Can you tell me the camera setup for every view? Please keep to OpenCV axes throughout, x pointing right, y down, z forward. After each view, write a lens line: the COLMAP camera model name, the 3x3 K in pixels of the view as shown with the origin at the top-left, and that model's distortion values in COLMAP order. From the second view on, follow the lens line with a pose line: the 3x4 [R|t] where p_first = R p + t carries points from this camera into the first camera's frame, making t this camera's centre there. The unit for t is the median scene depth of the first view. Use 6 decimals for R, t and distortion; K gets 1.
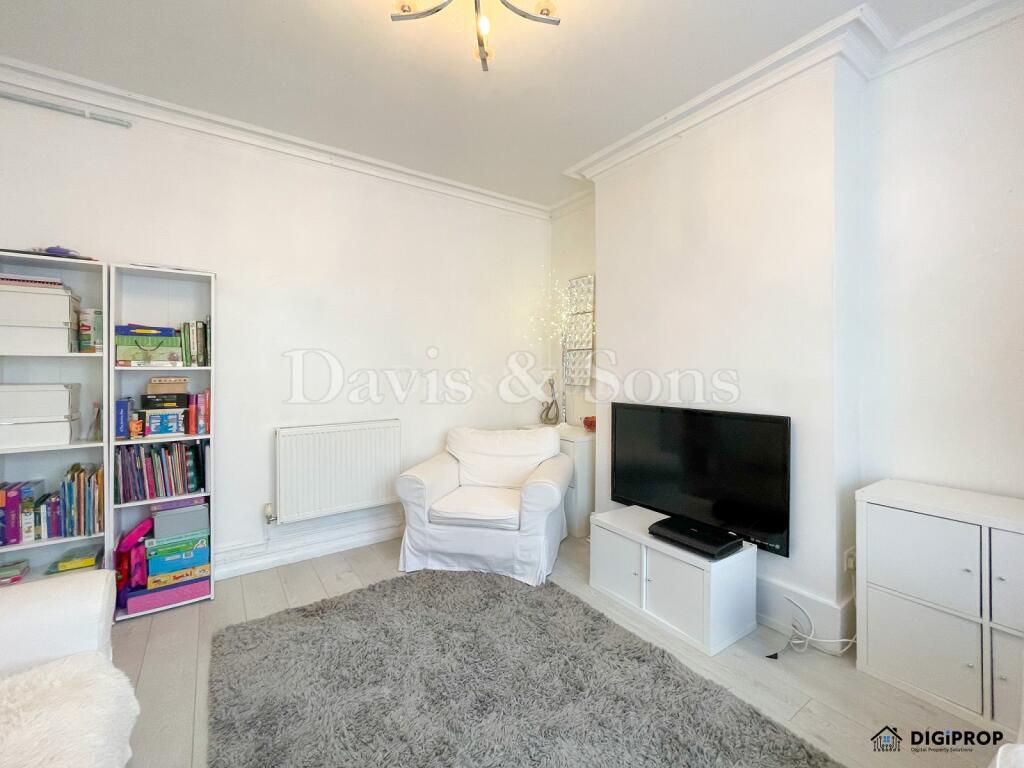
lens RADIAL K [[423.7, 0, 496.9], [0, 423.7, 377.4], [0, 0, 1]] dist [-0.000509, -0.000077]
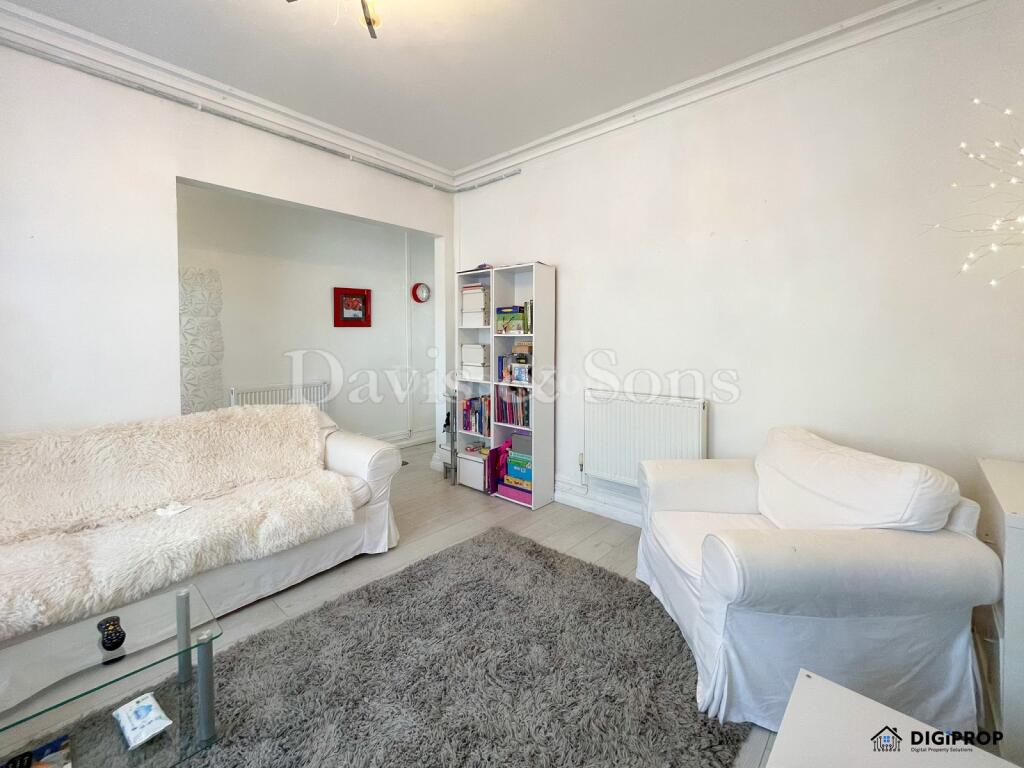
lens RADIAL K [[429.4, 0, 535.7], [0, 429.4, 349.4], [0, 0, 1]] dist [-0.000716, -0.000069]
pose [[0.262372, 0.030364, -0.964489, 0.643879], [-0.013035, 0.999525, 0.027921, -0.015381], [0.964879, 0.005247, 0.262643, 0.692351]]
